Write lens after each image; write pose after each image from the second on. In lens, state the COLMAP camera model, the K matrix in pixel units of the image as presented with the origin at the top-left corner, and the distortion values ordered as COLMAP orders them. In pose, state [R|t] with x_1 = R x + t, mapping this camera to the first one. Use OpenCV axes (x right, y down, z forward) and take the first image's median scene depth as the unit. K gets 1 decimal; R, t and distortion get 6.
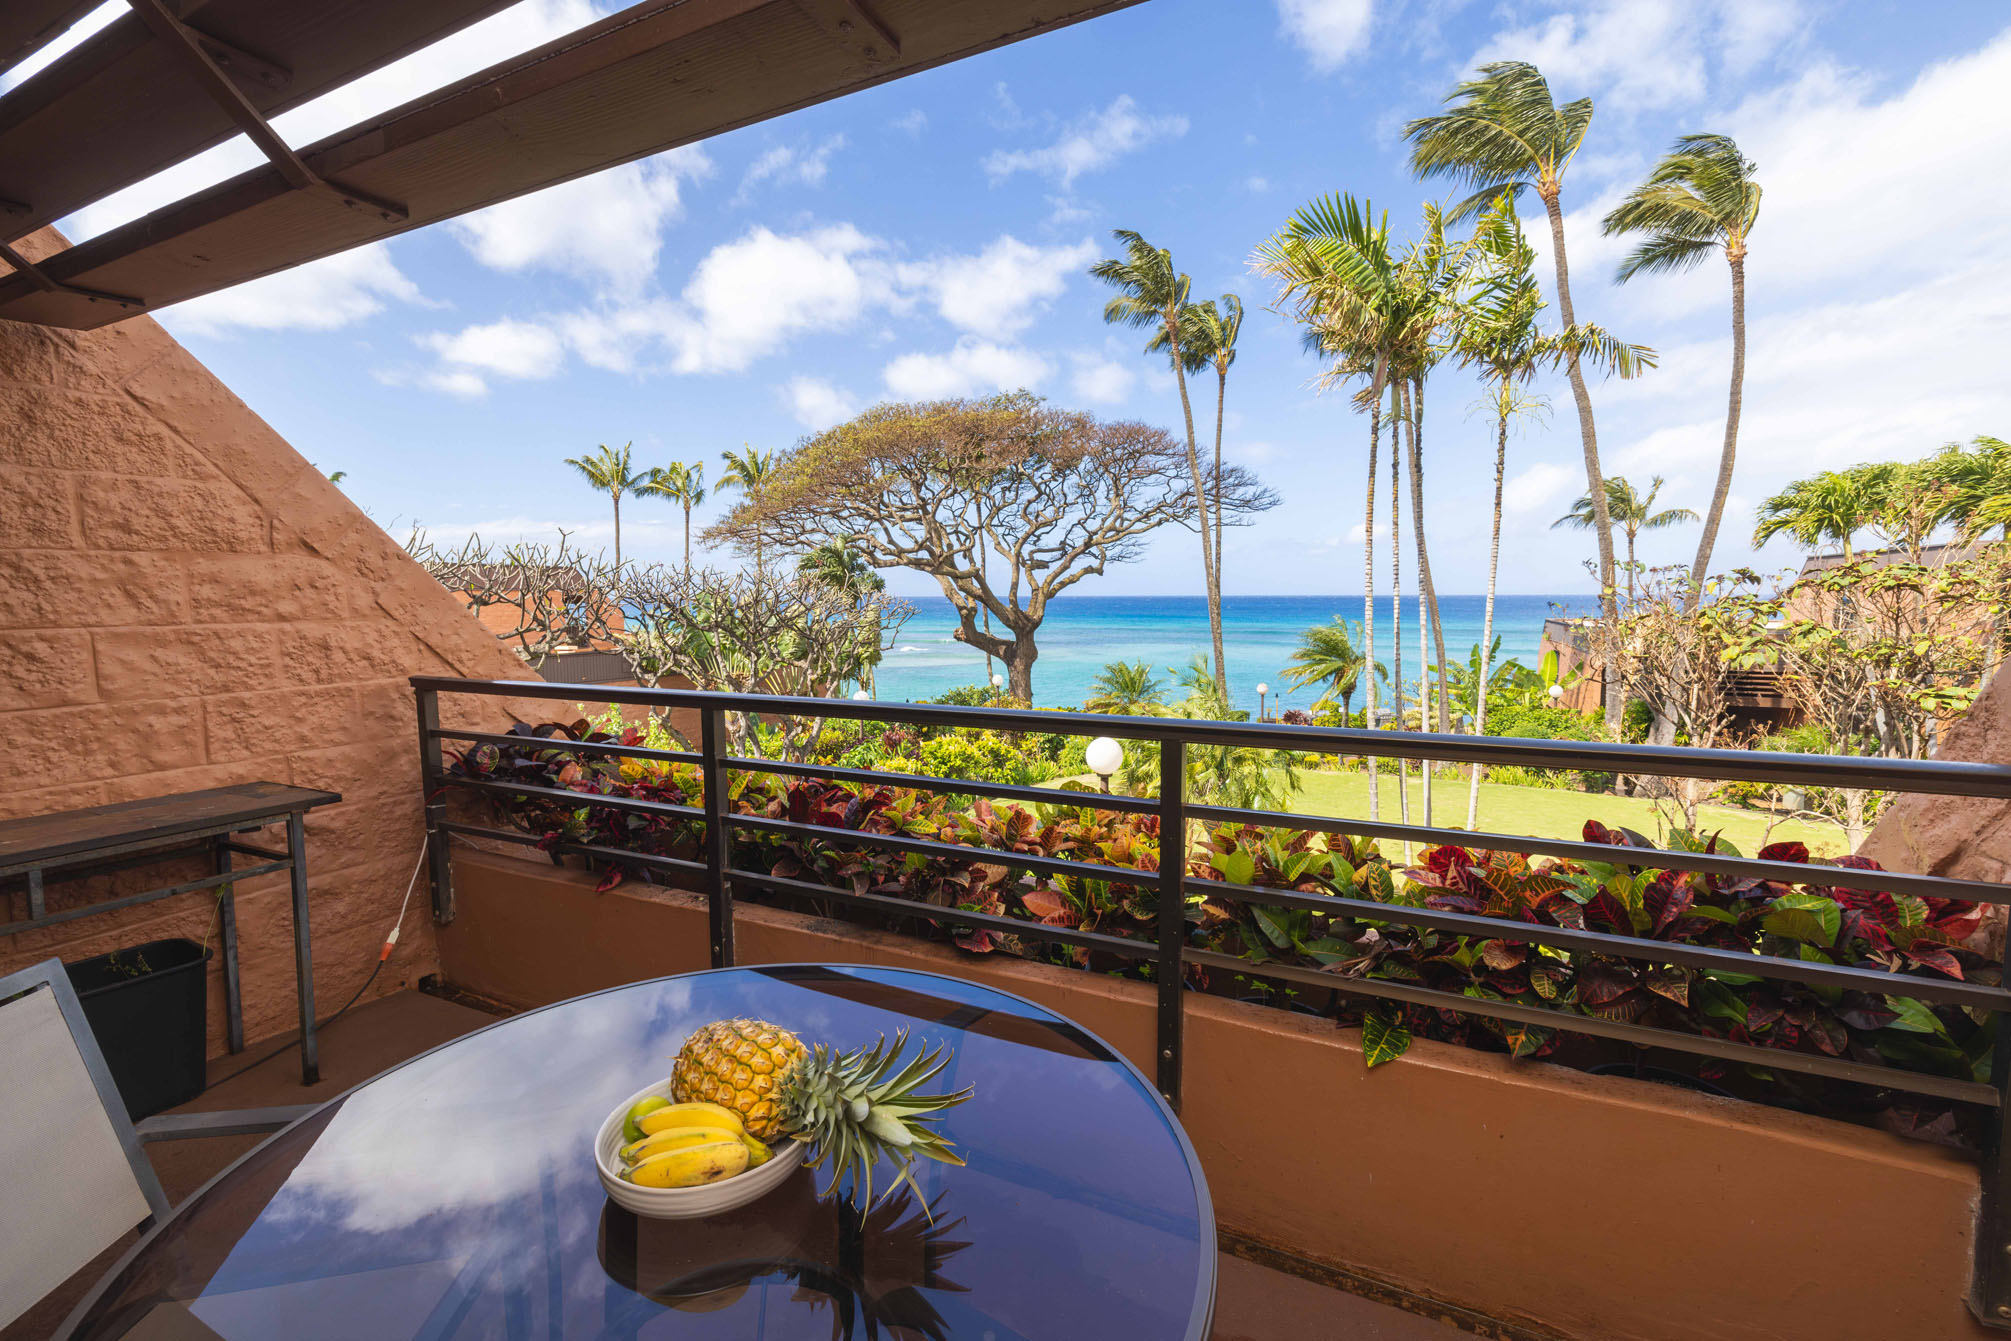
lens RADIAL K [[853.9, 0, 1004.1], [0, 853.9, 674.9], [0, 0, 1]] dist [0.000301, 0.000741]
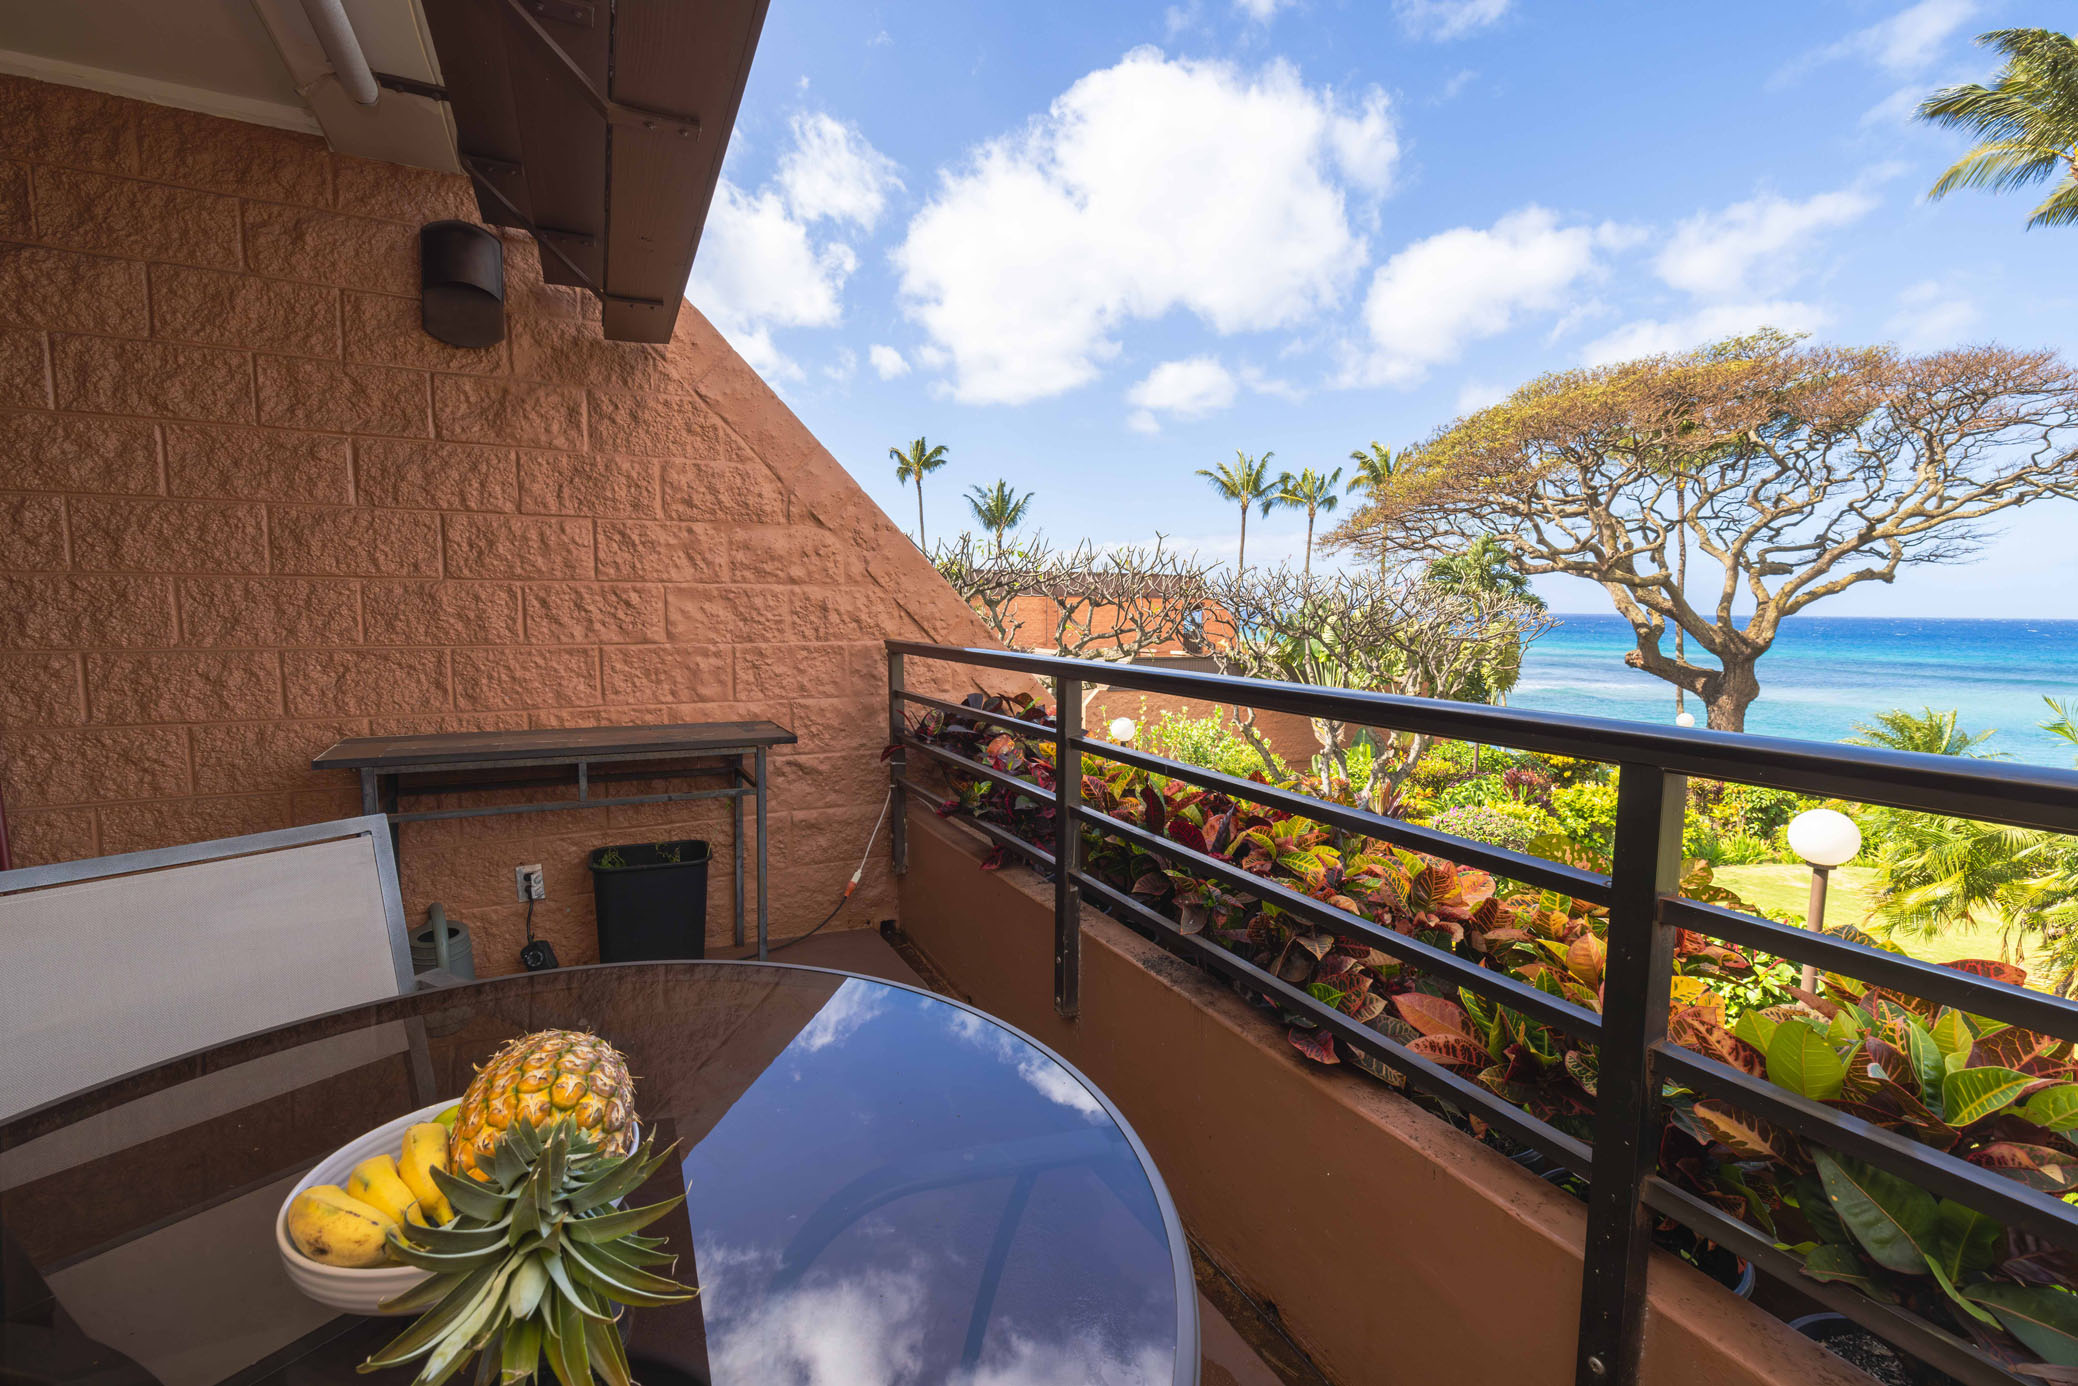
lens RADIAL K [[896.4, 0, 1040.0], [0, 896.4, 699.2], [0, 0, 1]] dist [-0.000744, 0.001495]
pose [[0.795420, 0.075468, -0.601342, 0.021989], [-0.070936, 0.996990, 0.031292, 0.004342], [0.601893, 0.017766, 0.798379, 0.034671]]
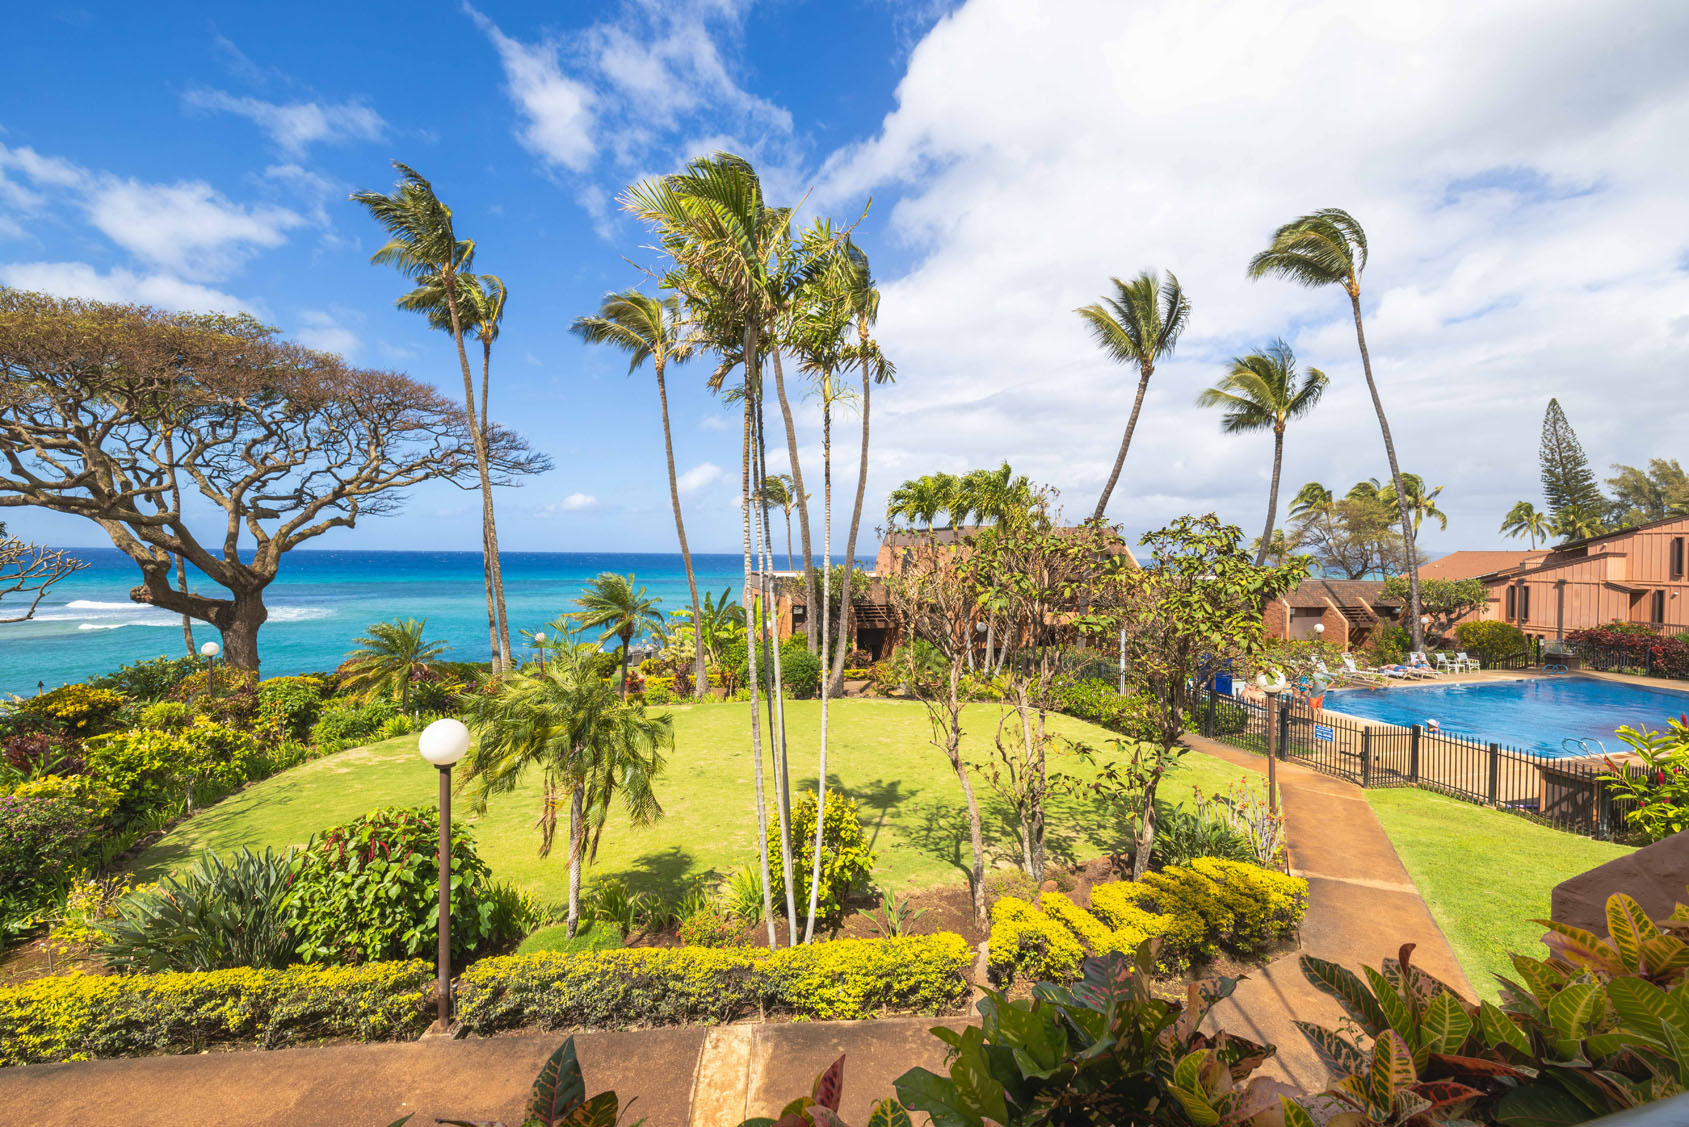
lens RADIAL K [[717.2, 0, 845.6], [0, 717.2, 565.2], [0, 0, 1]] dist [0.000301, 0.000741]
pose [[0.739799, 0.001456, 0.672826, -0.031468], [0.049350, 0.997187, -0.056420, -0.008492], [-0.671016, 0.074943, 0.737646, 0.110211]]
